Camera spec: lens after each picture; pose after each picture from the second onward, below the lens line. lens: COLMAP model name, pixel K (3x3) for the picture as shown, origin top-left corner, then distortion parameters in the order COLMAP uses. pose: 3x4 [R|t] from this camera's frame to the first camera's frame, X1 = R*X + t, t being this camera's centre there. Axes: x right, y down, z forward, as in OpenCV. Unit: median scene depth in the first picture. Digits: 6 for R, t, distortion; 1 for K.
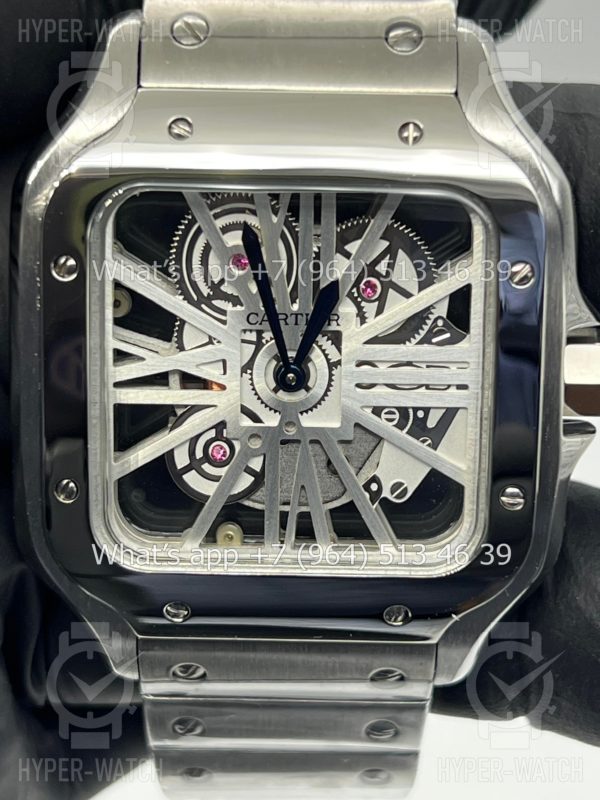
lens RADIAL K [[1792.5, 0, 298.6], [0, 1792.5, 394.5], [0, 0, 1]] dist [0.217440, 0.000000]
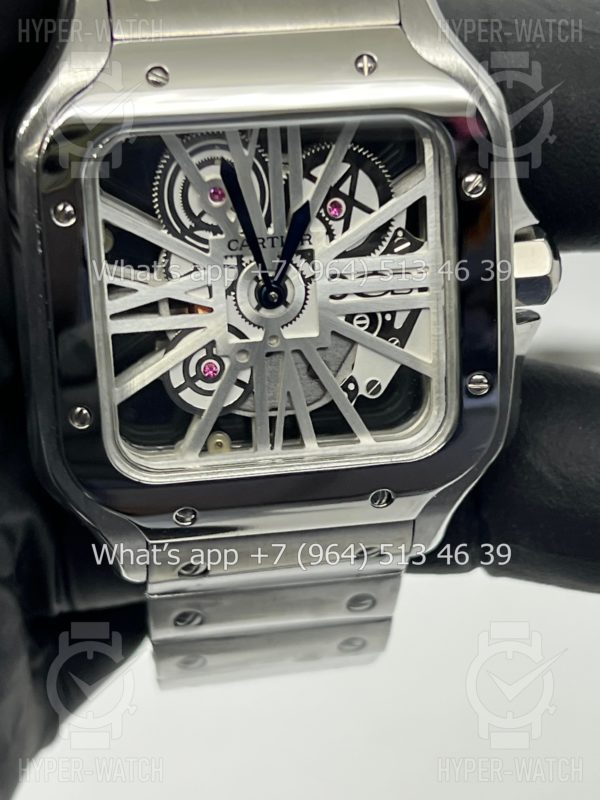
lens RADIAL K [[1792.5, 0, 294.9], [0, 1792.5, 395.5], [0, 0, 1]] dist [0.217440, 0.000000]
pose [[0.986565, -0.099649, 0.129462, -0.138703], [0.091693, 0.993595, 0.066047, -0.019820], [-0.135214, -0.053289, 0.989382, -0.094794]]
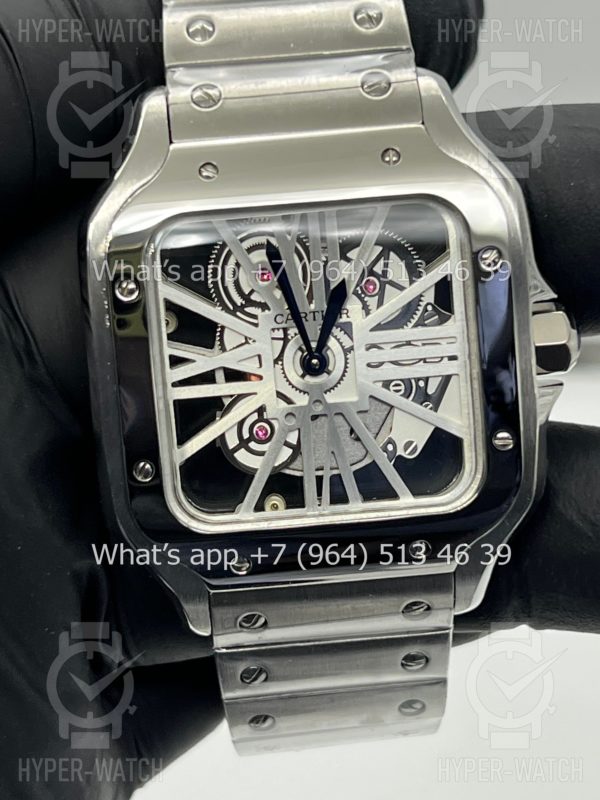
lens RADIAL K [[1792.5, 0, 298.2], [0, 1792.5, 400.3], [0, 0, 1]] dist [0.217440, 0.000000]
pose [[0.994329, -0.101086, 0.033051, -0.058675], [0.103467, 0.991351, -0.080732, 0.113798], [-0.024604, 0.083694, 0.996188, -0.227403]]
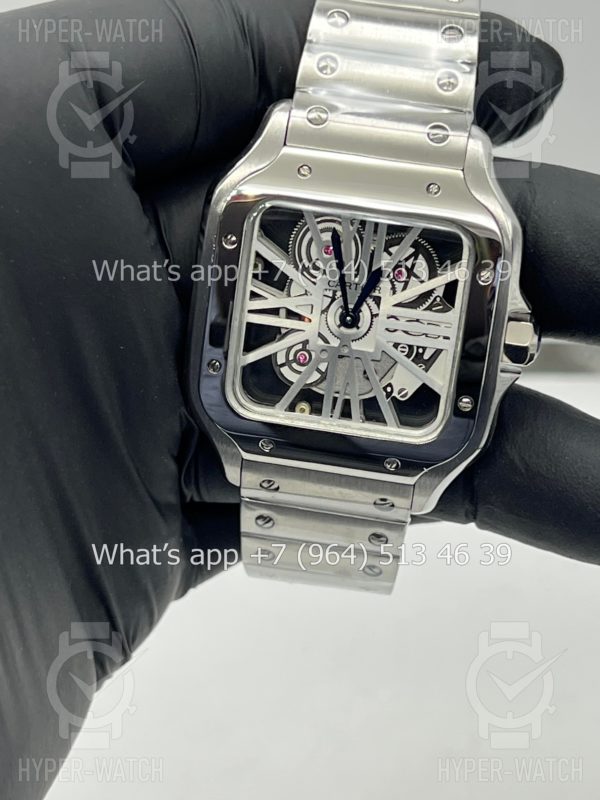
lens RADIAL K [[1792.5, 0, 296.5], [0, 1792.5, 394.7], [0, 0, 1]] dist [0.217440, 0.000000]
pose [[0.989475, 0.130643, -0.062221, 0.063233], [-0.130849, 0.991402, 0.000776, 0.068011], [0.061788, 0.007374, 0.998062, -0.741812]]
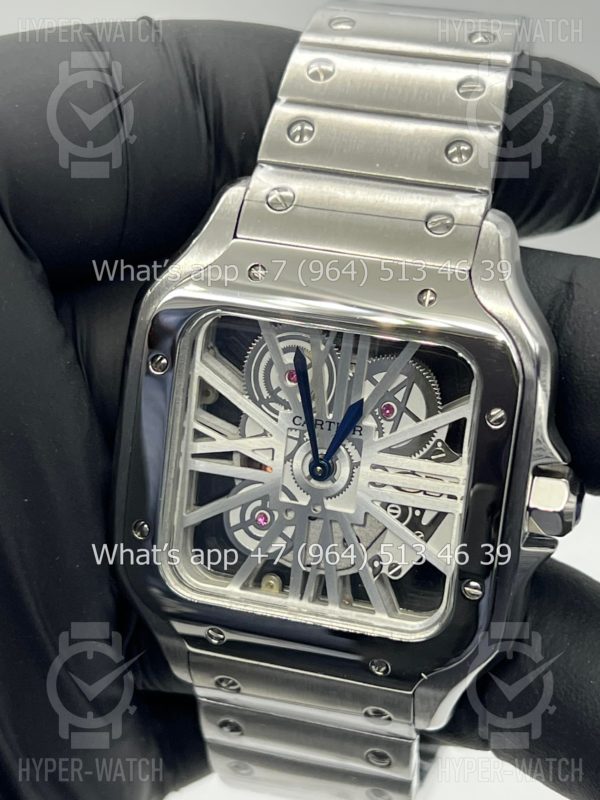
lens RADIAL K [[1792.5, 0, 302.2], [0, 1792.5, 402.7], [0, 0, 1]] dist [0.217440, 0.000000]
pose [[0.967311, 0.138211, -0.212618, 0.250920], [-0.142096, 0.989848, -0.003023, -0.051506], [0.210042, 0.033136, 0.977131, -0.268792]]
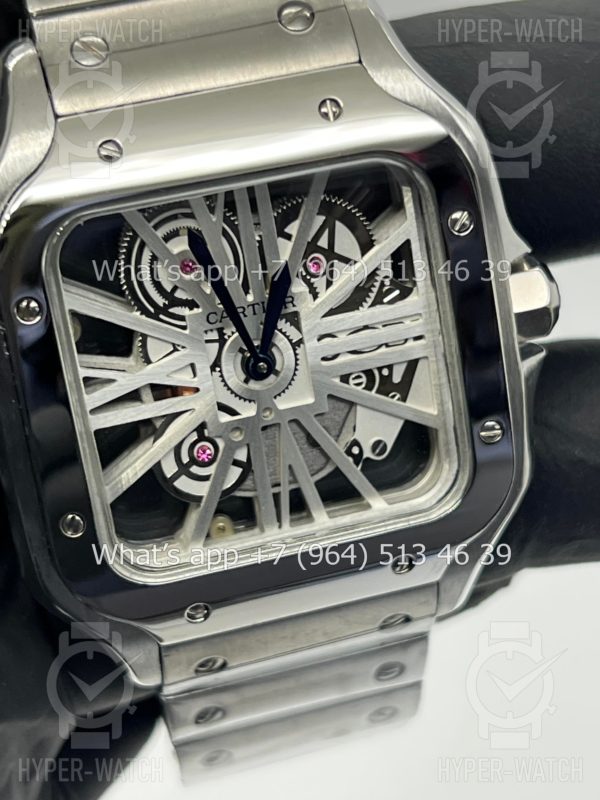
lens RADIAL K [[1792.5, 0, 300.9], [0, 1792.5, 405.0], [0, 0, 1]] dist [0.217440, 0.000000]
pose [[0.960349, -0.226578, 0.162455, -0.152804], [0.216499, 0.973201, 0.077507, -0.061925], [-0.175663, -0.039262, 0.983667, -0.012331]]
